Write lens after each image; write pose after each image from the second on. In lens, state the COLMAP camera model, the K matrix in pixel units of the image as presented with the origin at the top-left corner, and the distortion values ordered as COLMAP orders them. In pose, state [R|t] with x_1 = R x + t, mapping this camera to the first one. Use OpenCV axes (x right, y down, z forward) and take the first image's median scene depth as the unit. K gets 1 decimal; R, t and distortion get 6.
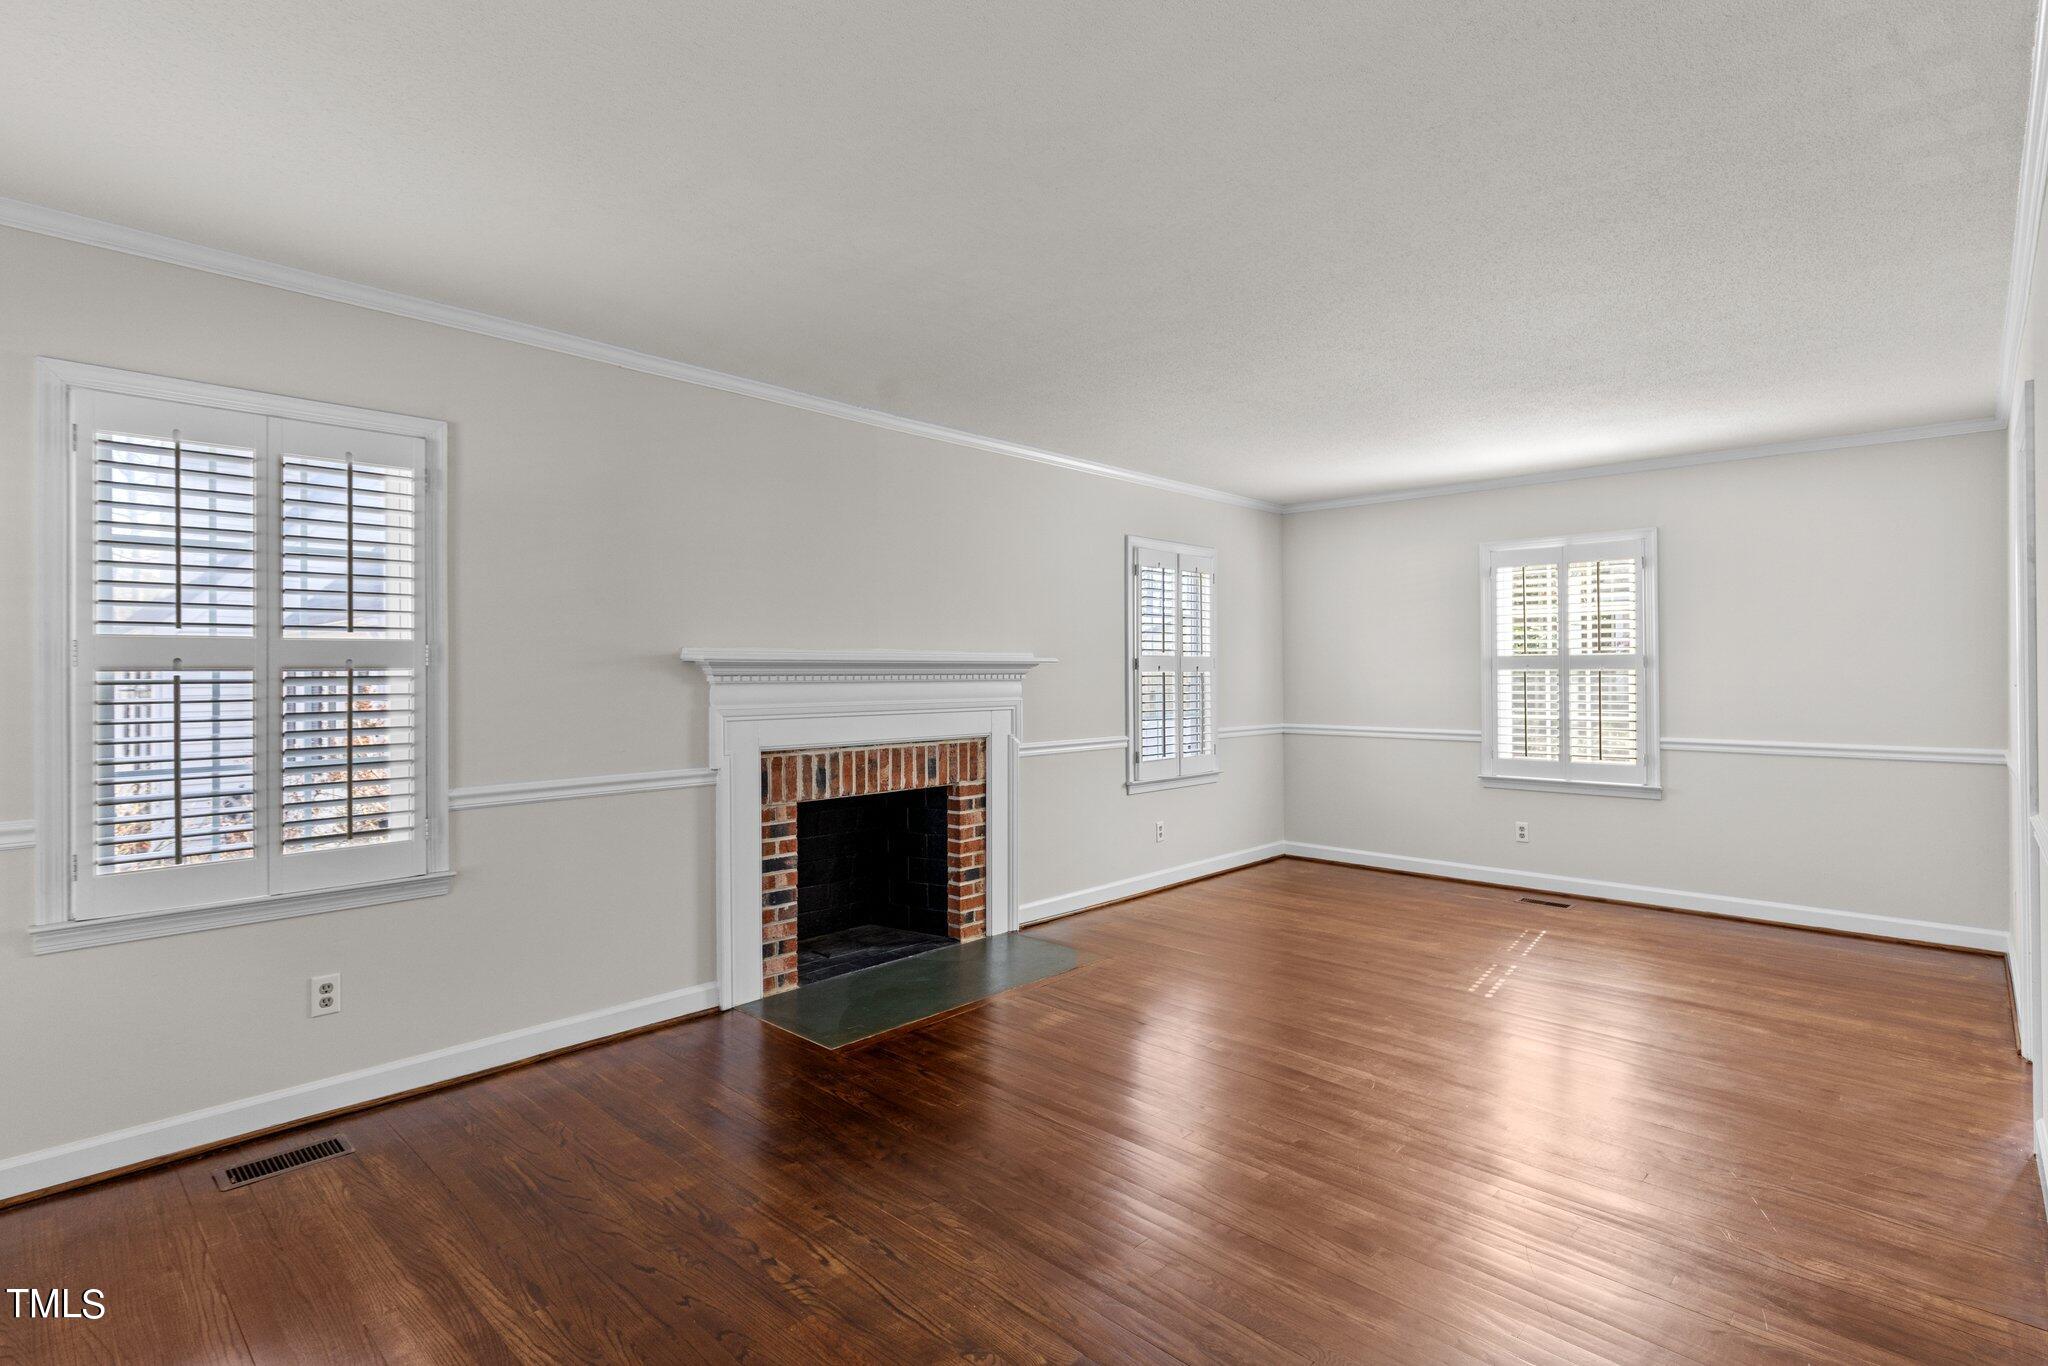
lens RADIAL K [[1025.4, 0, 1025.4], [0, 1025.4, 665.8], [0, 0, 1]] dist [0.001372, 0.000326]
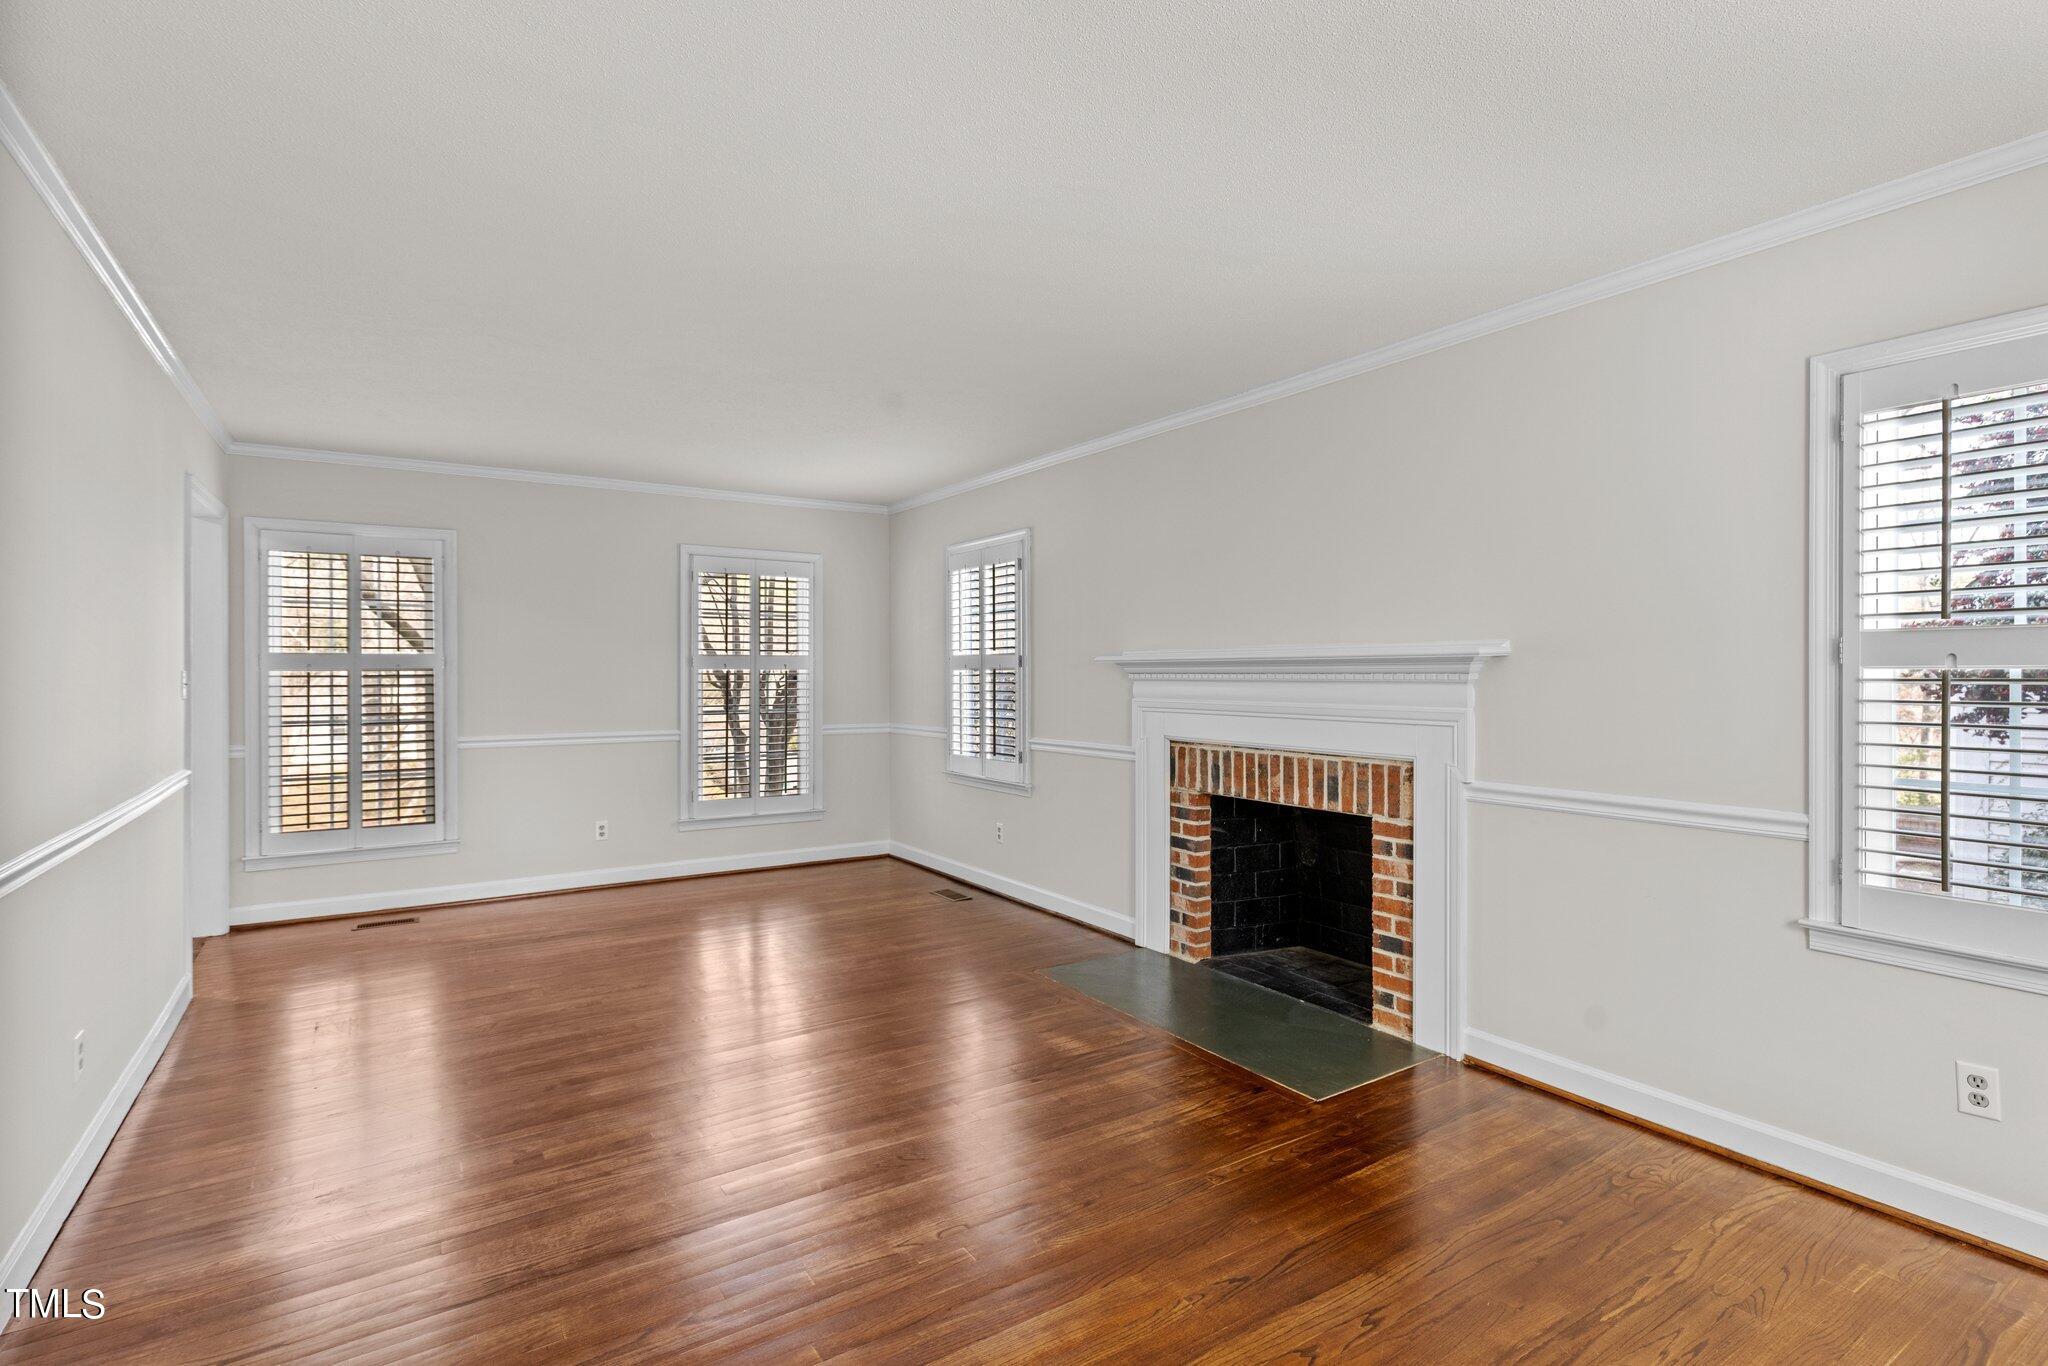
lens RADIAL K [[988.9, 0, 1024.0], [0, 988.9, 683.0], [0, 0, 1]] dist [-0.000754, 0.000115]
pose [[-0.241143, 0.005065, -0.970476, 0.769070], [-0.003363, 0.999976, 0.006055, 0.012353], [0.970484, 0.004724, -0.241120, 0.997757]]
